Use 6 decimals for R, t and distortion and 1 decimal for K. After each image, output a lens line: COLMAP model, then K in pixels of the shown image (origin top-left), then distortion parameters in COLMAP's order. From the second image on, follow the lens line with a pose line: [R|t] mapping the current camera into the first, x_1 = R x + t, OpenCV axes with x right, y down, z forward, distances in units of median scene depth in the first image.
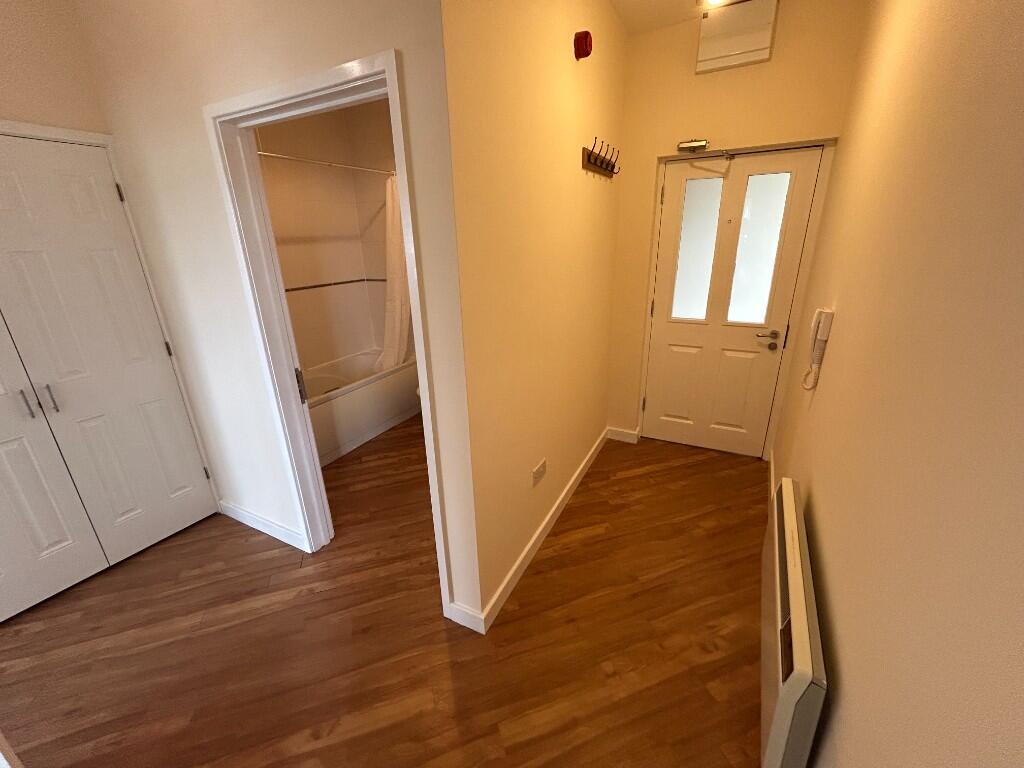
lens RADIAL K [[407.4, 0, 512.0], [0, 407.4, 384.0], [0, 0, 1]] dist [0.000473, -0.000042]
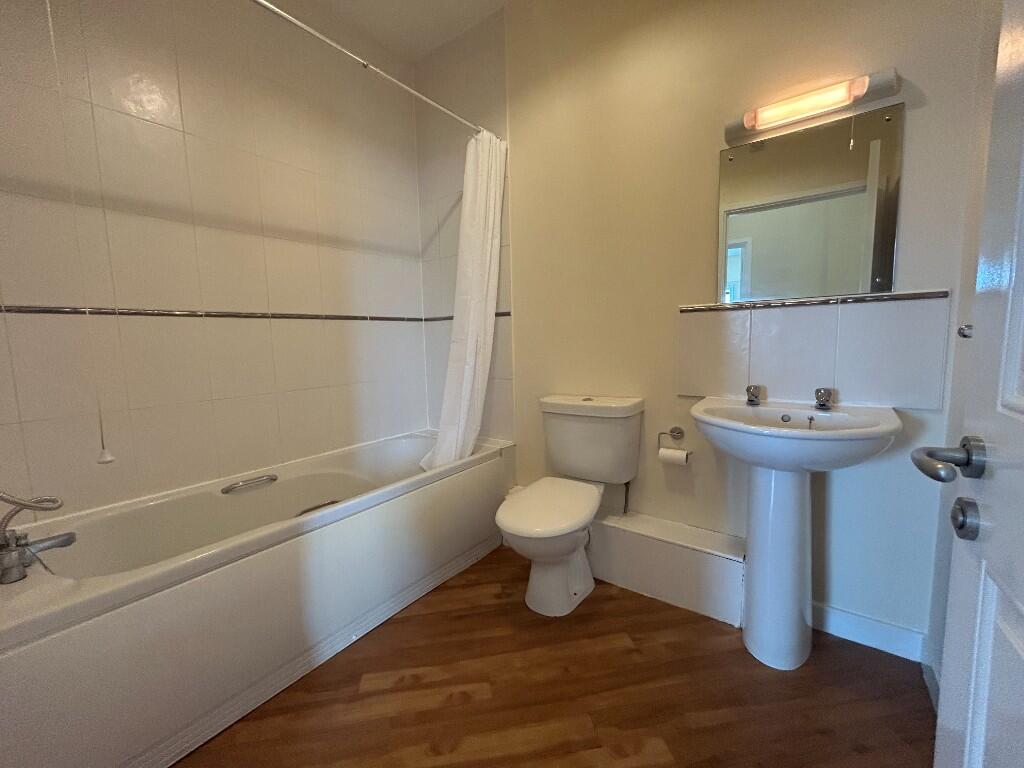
lens RADIAL K [[407.4, 0, 512.0], [0, 407.4, 384.0], [0, 0, 1]] dist [0.000473, -0.000042]
pose [[0.987970, 0.014611, -0.153956, -0.137130], [-0.051049, 0.970536, -0.235488, -0.019631], [0.145979, 0.240515, 0.959606, 0.484939]]
